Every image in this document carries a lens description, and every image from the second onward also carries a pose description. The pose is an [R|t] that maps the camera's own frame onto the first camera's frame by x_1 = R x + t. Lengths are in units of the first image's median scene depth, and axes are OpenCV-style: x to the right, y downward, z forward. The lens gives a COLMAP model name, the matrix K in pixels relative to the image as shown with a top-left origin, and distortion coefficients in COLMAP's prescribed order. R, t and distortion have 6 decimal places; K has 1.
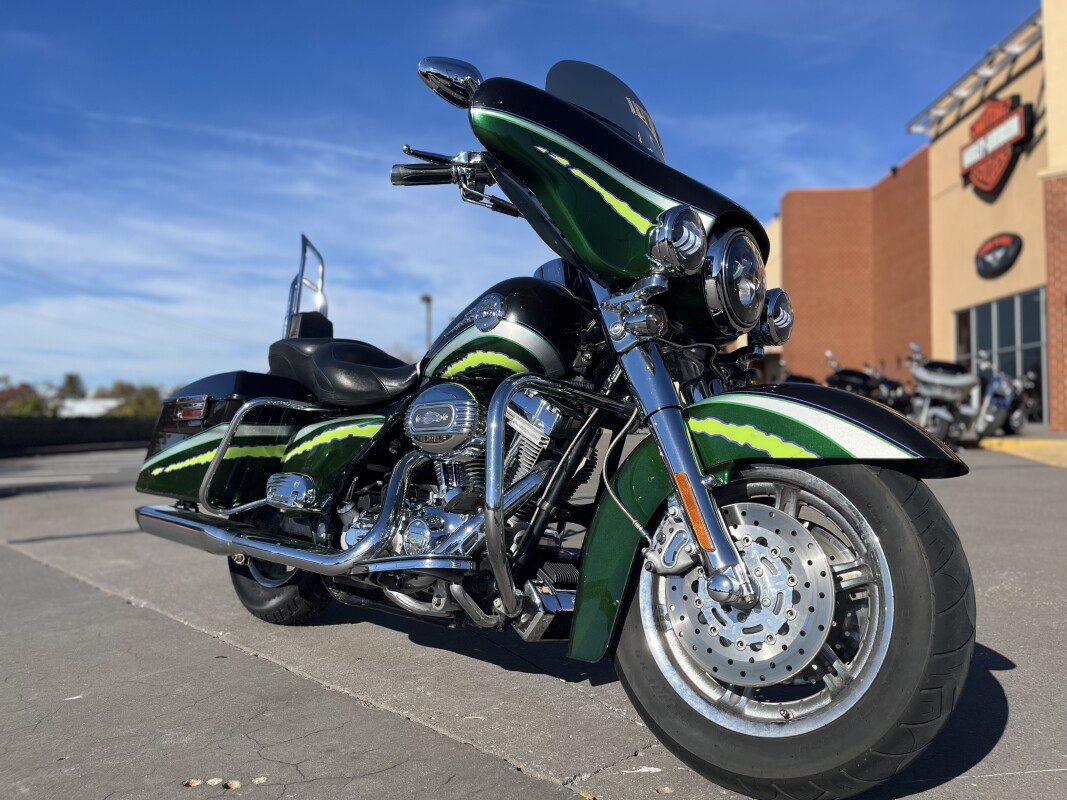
lens RADIAL K [[831.2, 0, 522.3], [0, 831.2, 394.9], [0, 0, 1]] dist [-0.003849, -0.008193]
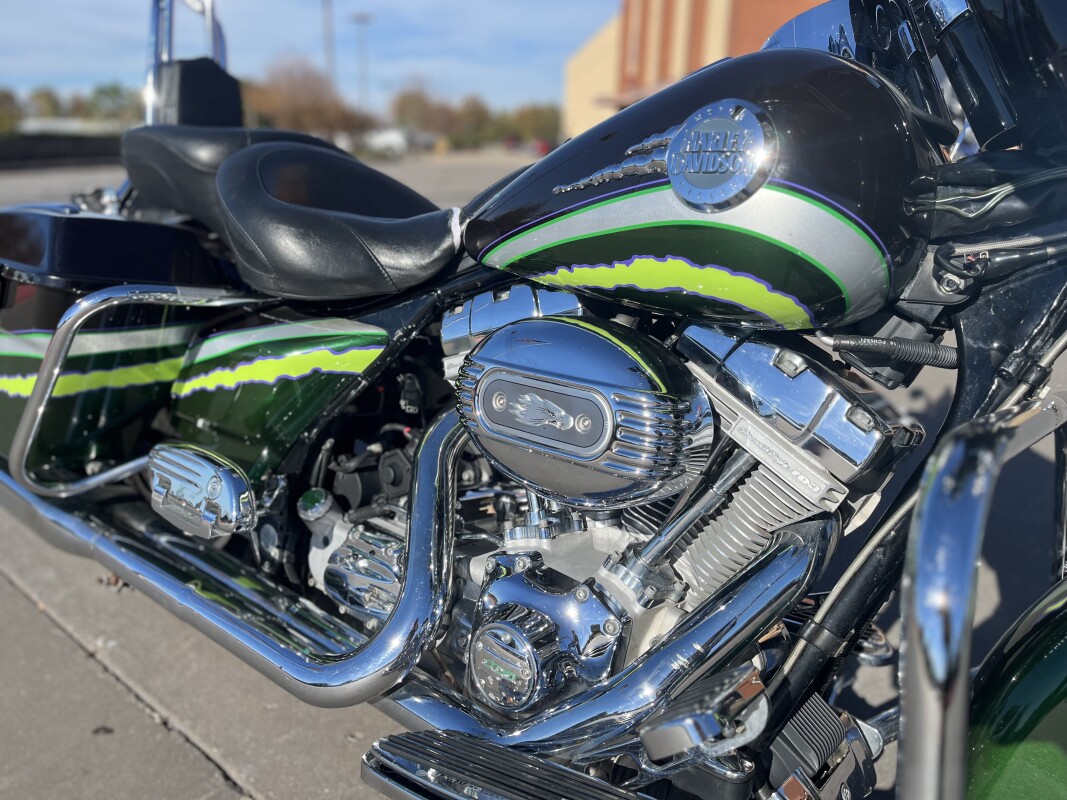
lens RADIAL K [[793.2, 0, 507.2], [0, 793.2, 402.0], [0, 0, 1]] dist [0.005148, -0.001231]
pose [[0.994238, -0.009517, 0.106775, -0.143938], [-0.029153, 0.934505, 0.354755, -0.100879], [-0.103157, -0.355824, 0.928842, 0.544895]]
